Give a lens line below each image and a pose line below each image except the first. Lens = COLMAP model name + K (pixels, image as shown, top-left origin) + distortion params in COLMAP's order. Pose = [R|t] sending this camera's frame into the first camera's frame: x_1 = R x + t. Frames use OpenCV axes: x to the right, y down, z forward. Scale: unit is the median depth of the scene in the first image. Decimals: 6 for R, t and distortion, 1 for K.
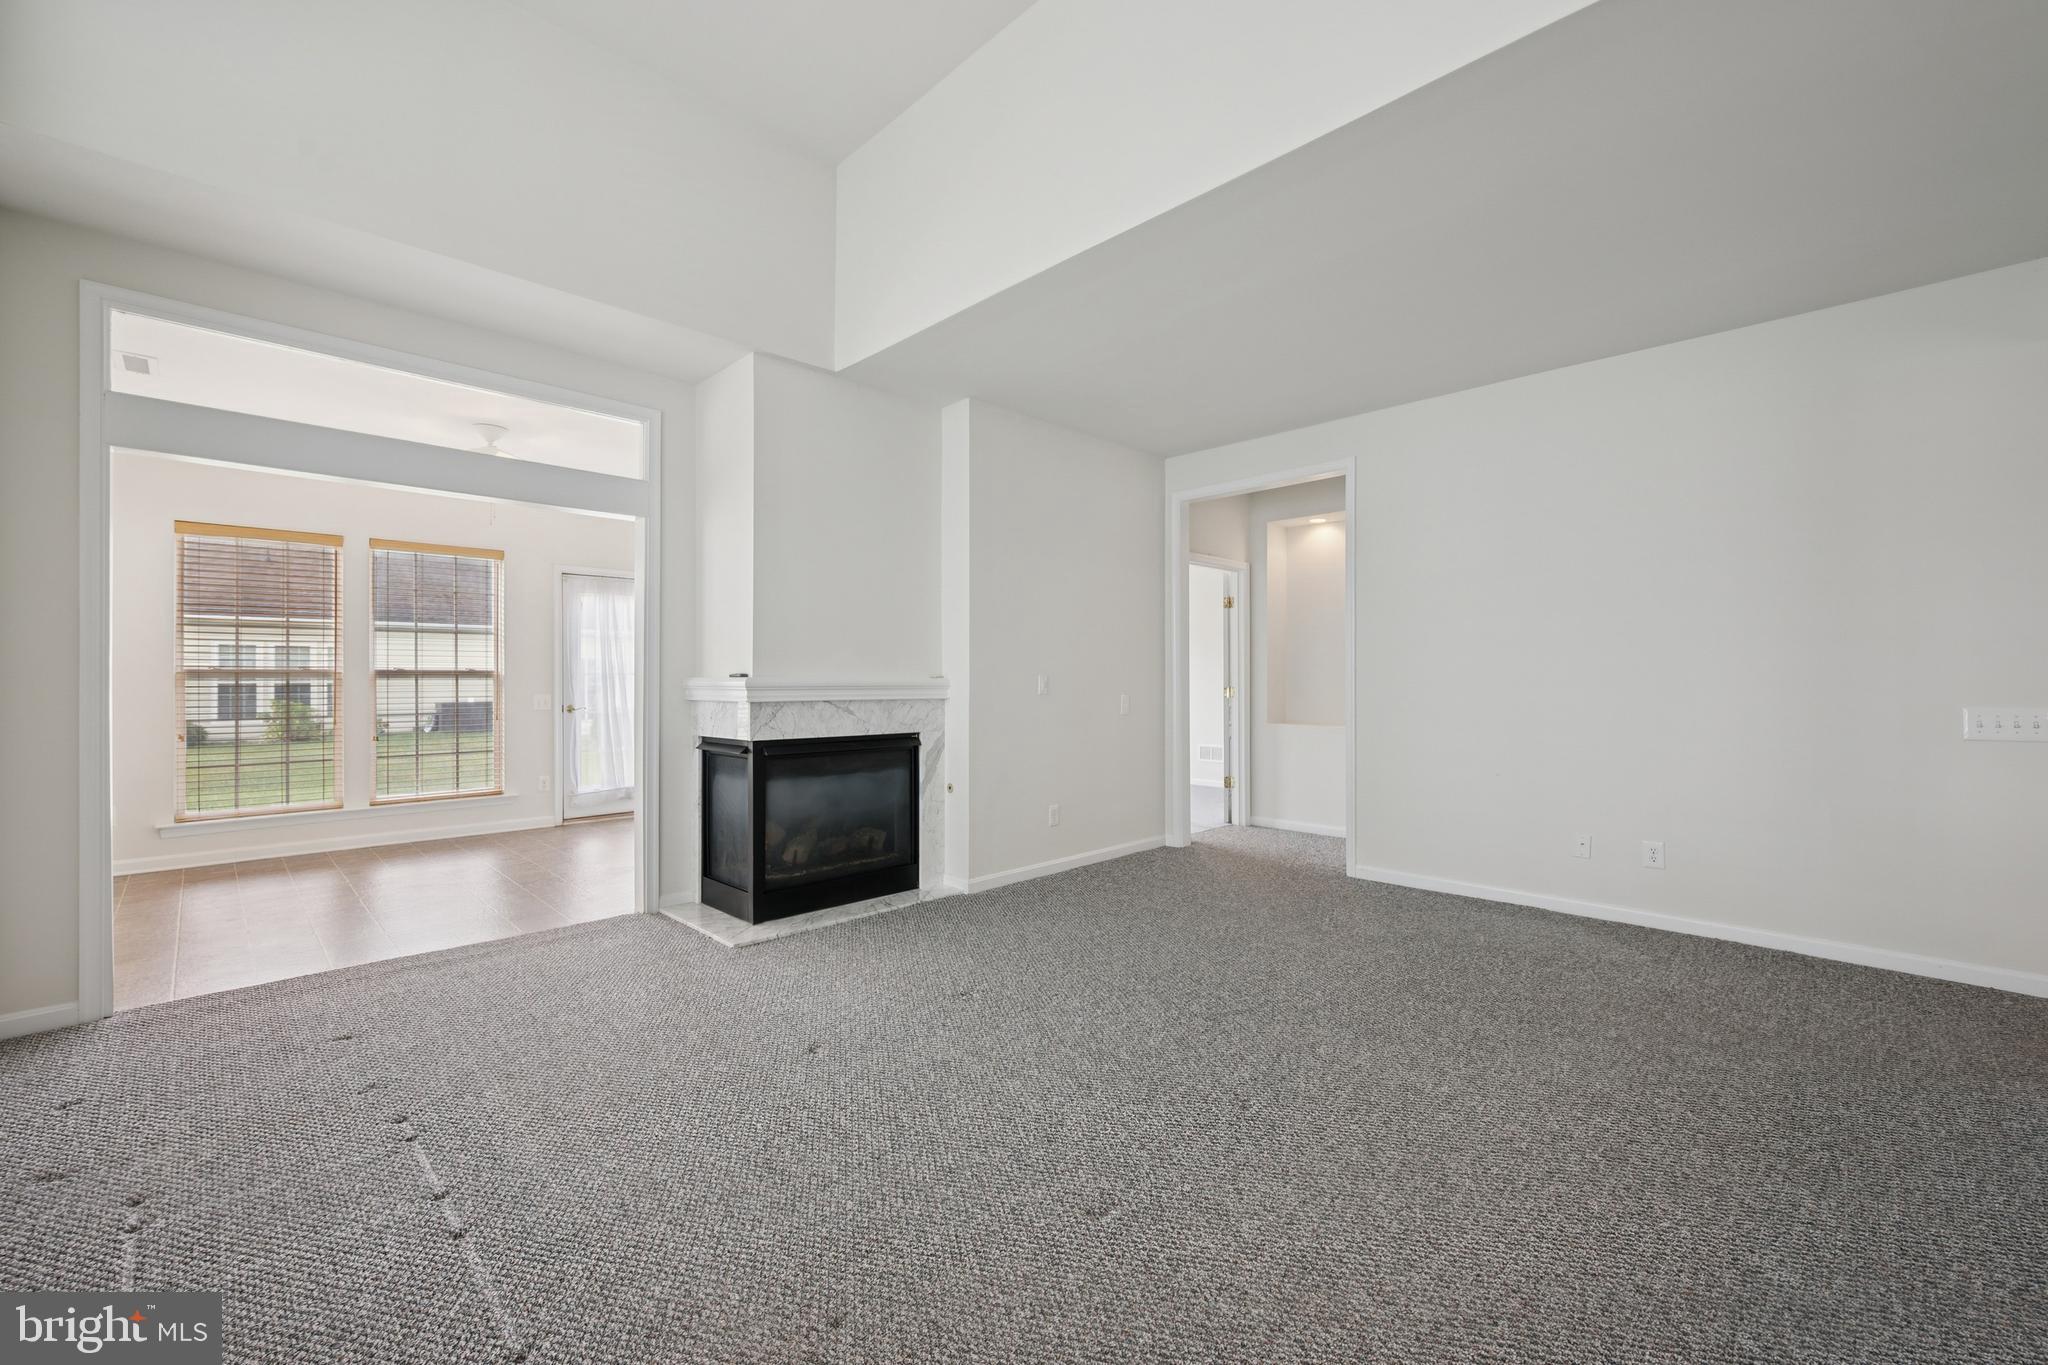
lens RADIAL K [[826.1, 0, 1058.5], [0, 826.1, 682.9], [0, 0, 1]] dist [0.000284, -0.000091]
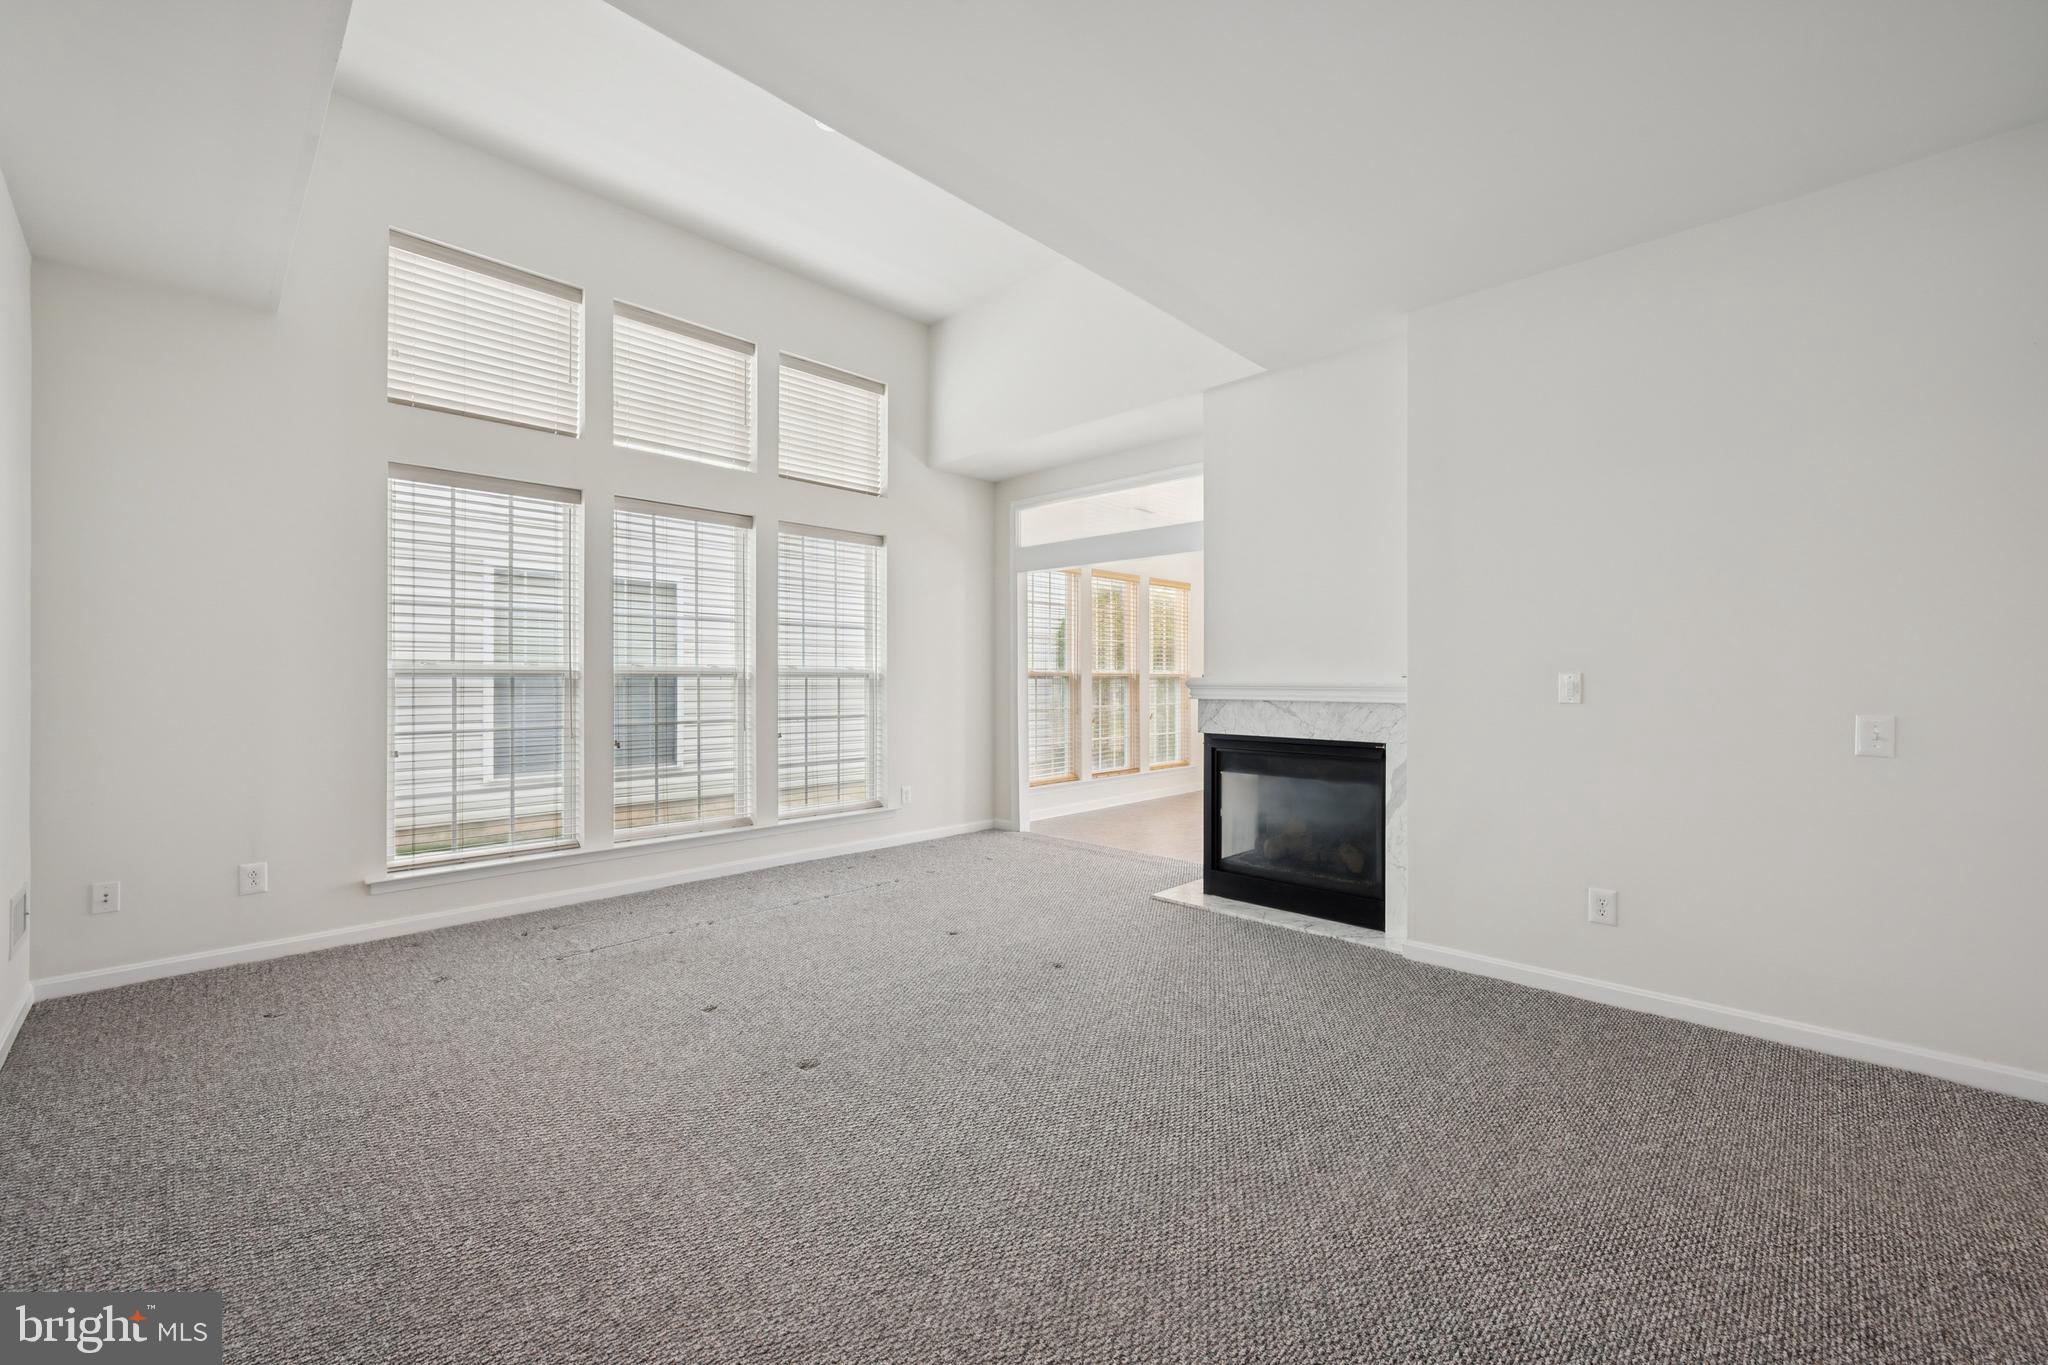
lens RADIAL K [[815.2, 0, 1021.0], [0, 815.2, 671.9], [0, 0, 1]] dist [0.008154, 0.000199]
pose [[0.003664, -0.008247, -0.999959, 0.706152], [-0.007359, 0.999939, -0.008274, -0.002606], [0.999966, 0.007389, 0.003604, 0.686927]]
